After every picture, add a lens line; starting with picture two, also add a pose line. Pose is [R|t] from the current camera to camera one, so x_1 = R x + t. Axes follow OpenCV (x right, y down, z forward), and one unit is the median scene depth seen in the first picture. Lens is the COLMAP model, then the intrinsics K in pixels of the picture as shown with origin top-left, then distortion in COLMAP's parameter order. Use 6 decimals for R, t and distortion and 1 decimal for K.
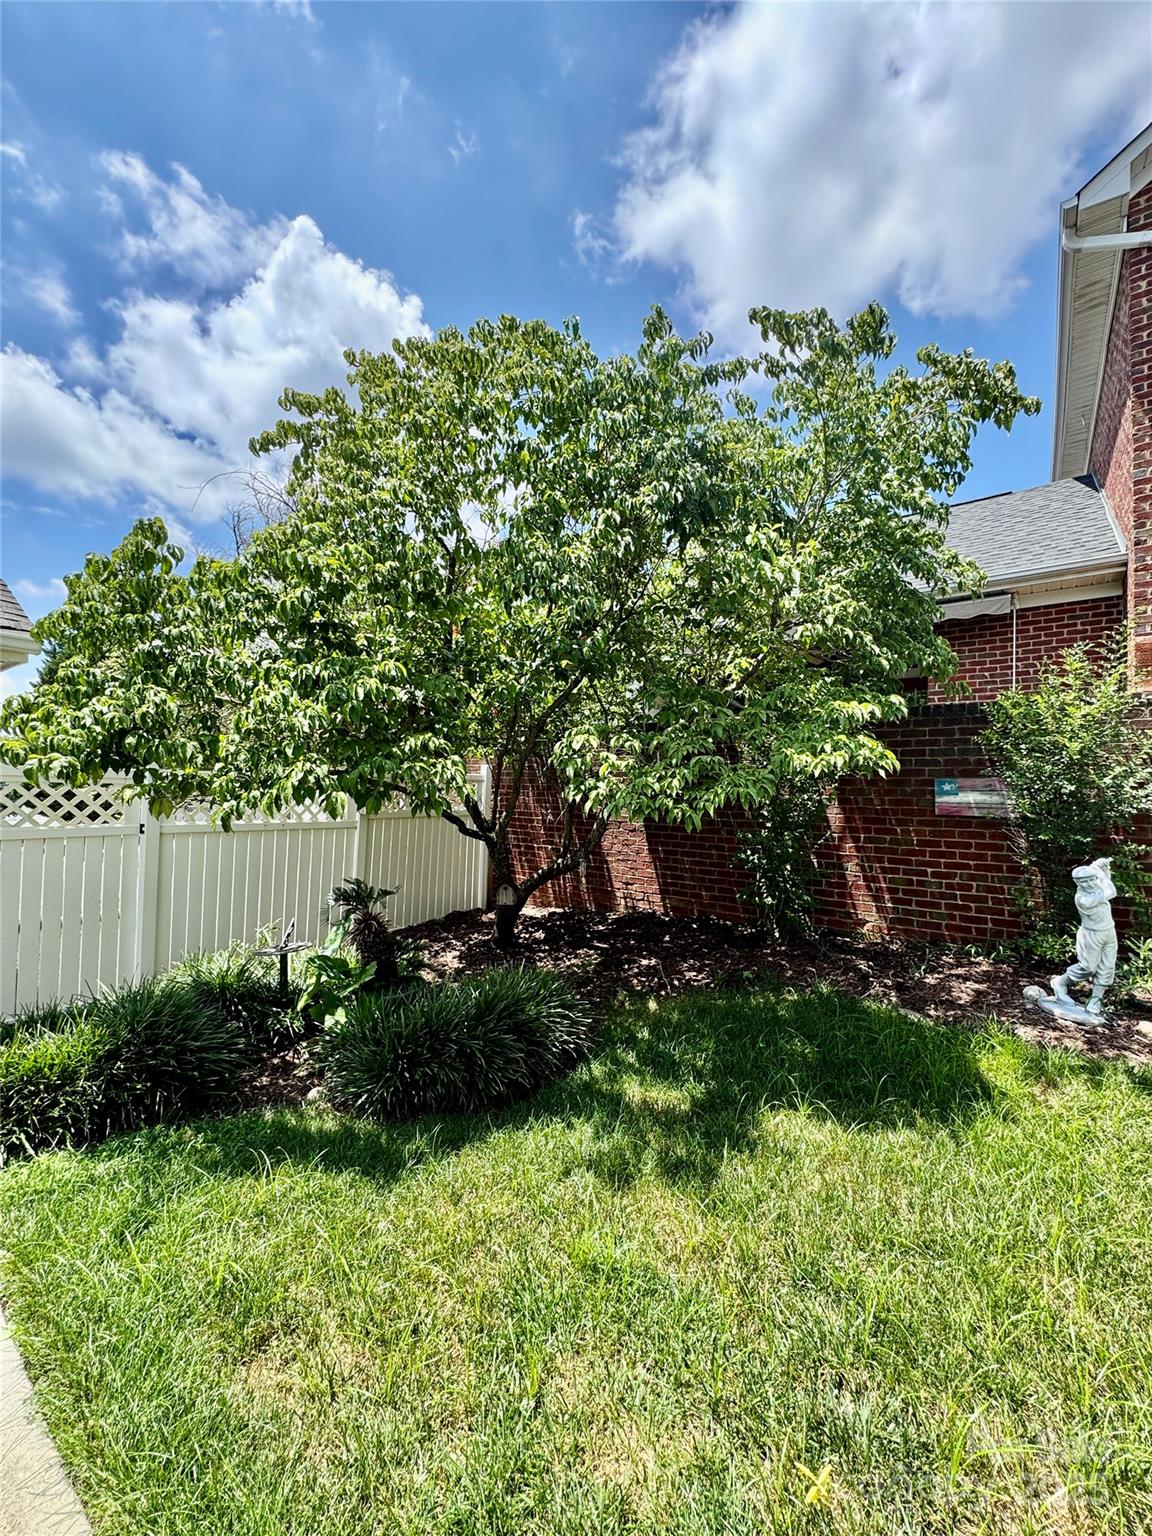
lens RADIAL K [[612.6, 0, 573.6], [0, 612.6, 766.0], [0, 0, 1]] dist [-0.002880, -0.000649]
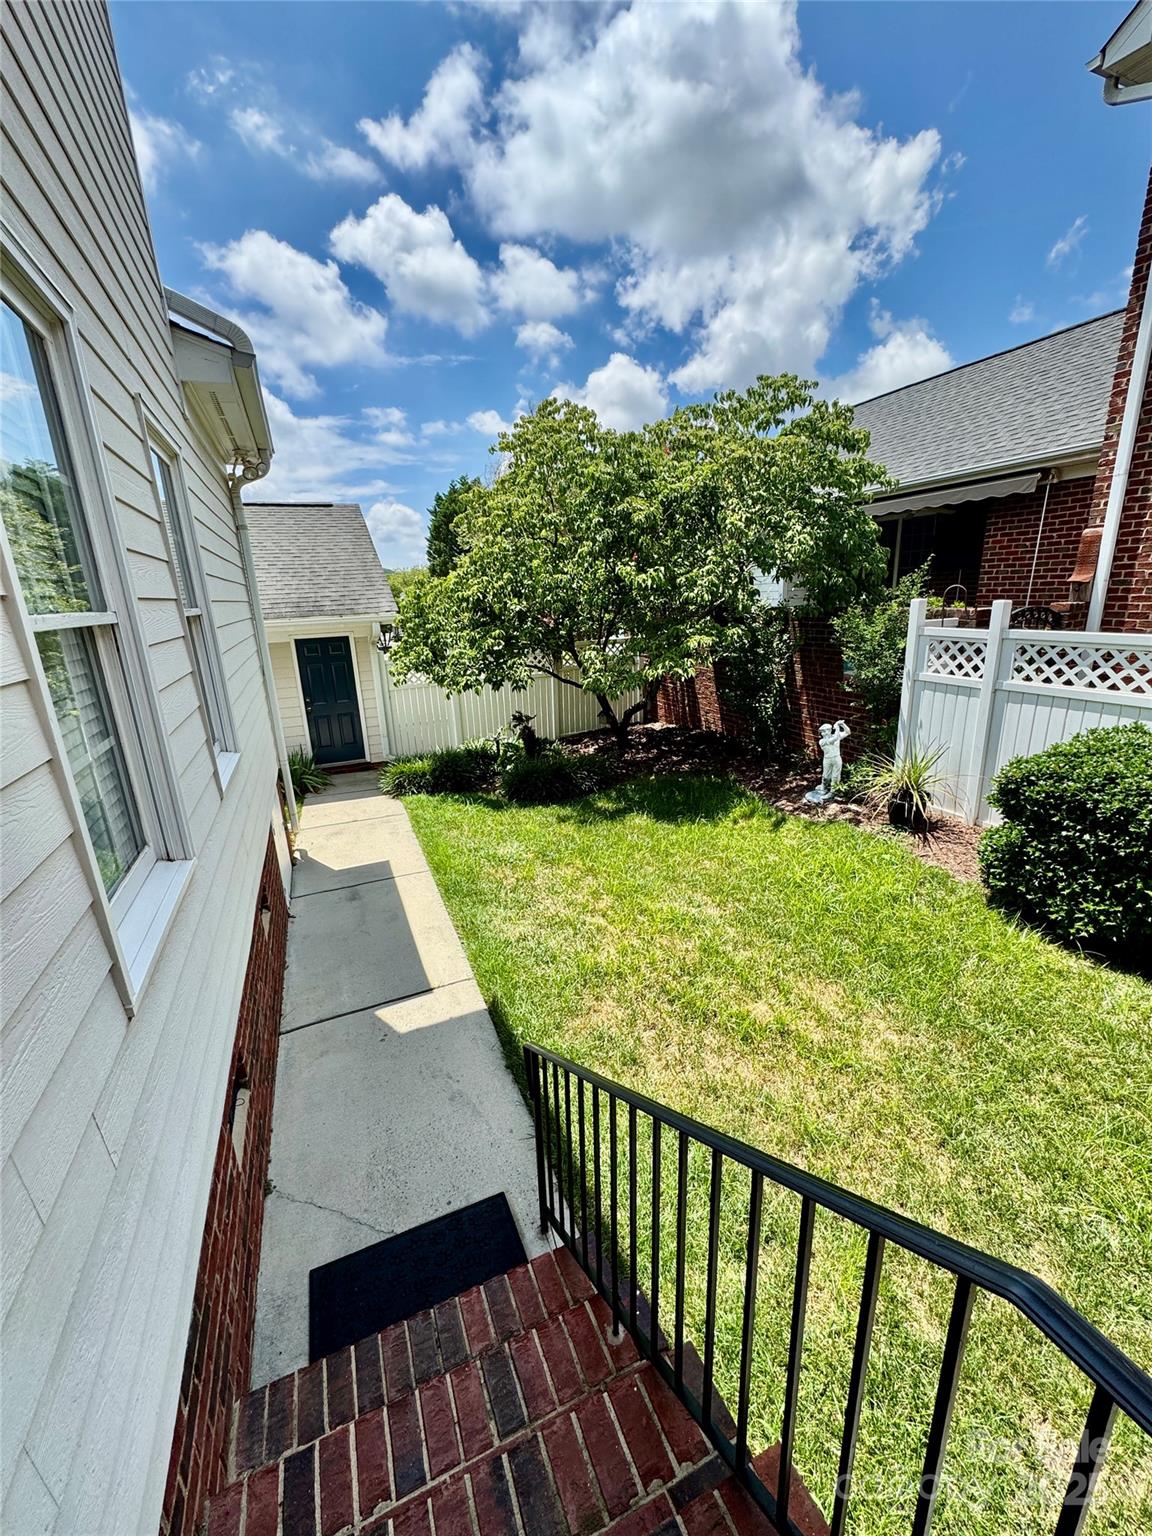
lens RADIAL K [[612.6, 0, 579.0], [0, 612.6, 770.6], [0, 0, 1]] dist [-0.002880, -0.000649]
pose [[0.866621, 0.090223, -0.490741, 1.051264], [0.073565, 0.949665, 0.304506, -0.302121], [0.493513, -0.299993, 0.816363, -0.872750]]
